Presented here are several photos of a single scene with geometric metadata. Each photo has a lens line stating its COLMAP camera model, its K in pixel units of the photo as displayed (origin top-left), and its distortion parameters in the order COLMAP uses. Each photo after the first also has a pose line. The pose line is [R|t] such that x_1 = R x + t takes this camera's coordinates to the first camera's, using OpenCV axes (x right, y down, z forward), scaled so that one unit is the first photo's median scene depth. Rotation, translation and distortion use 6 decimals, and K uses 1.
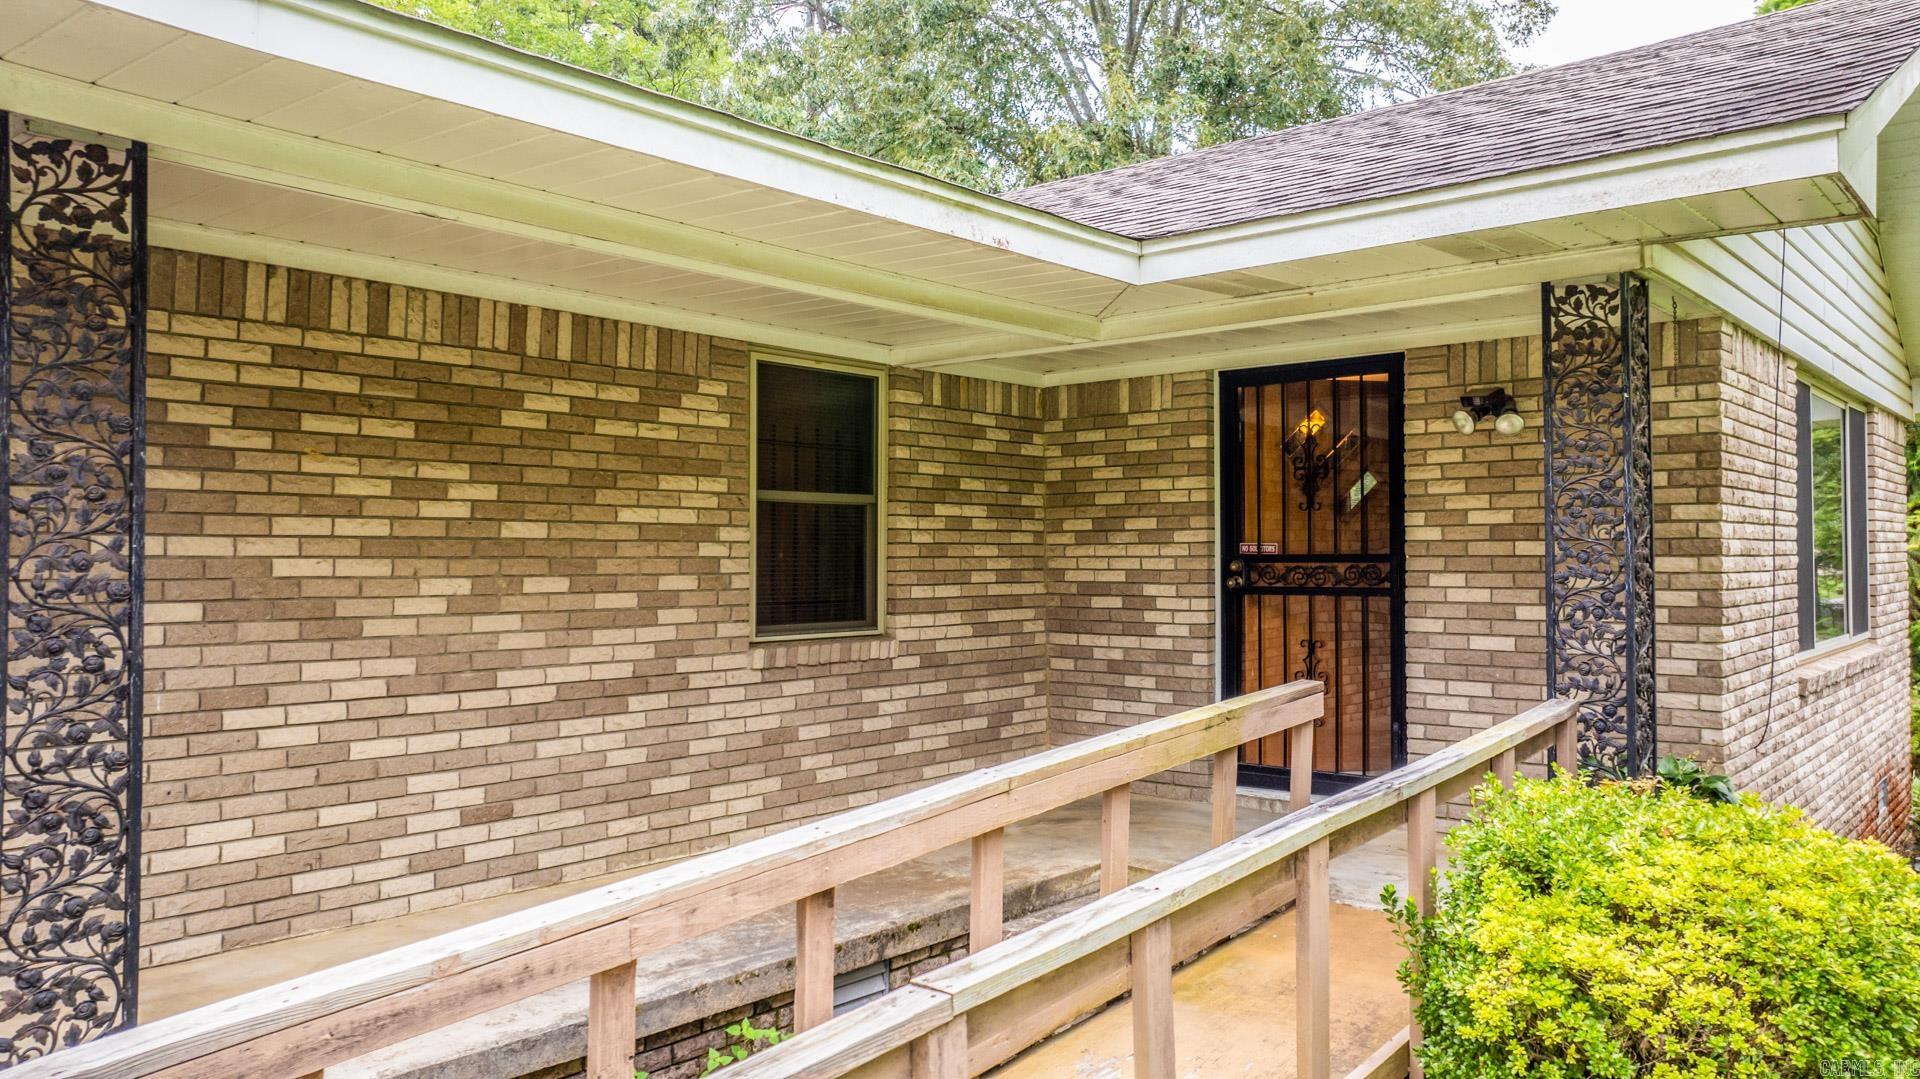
lens RADIAL K [[1360.5, 0, 960.0], [0, 1360.5, 539.5], [0, 0, 1]] dist [-0.002946, -0.001577]
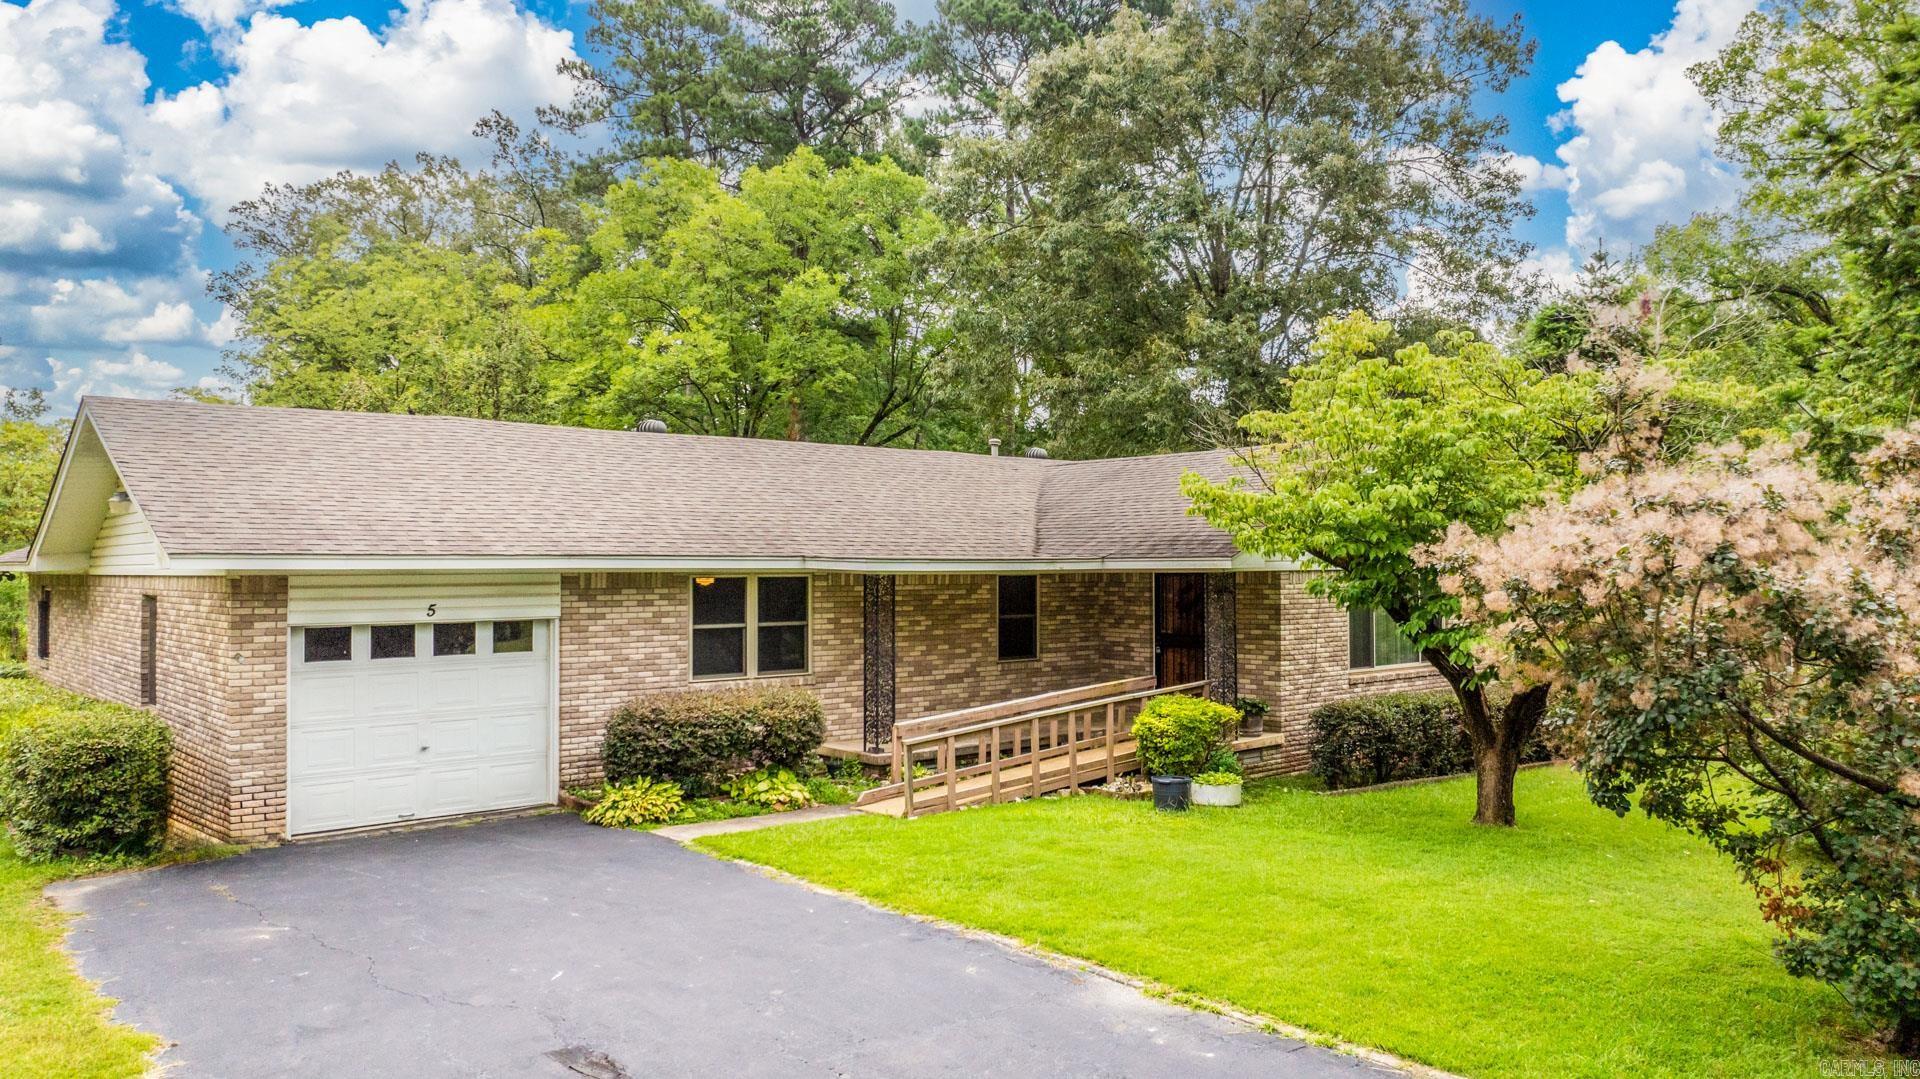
lens RADIAL K [[1360.5, 0, 960.0], [0, 1360.5, 539.5], [0, 0, 1]] dist [-0.002946, -0.001577]
pose [[0.989365, -0.002636, -0.145430, 0.242801], [0.002237, 0.999993, -0.002909, -0.217974], [0.145436, 0.002553, 0.989364, -2.327135]]
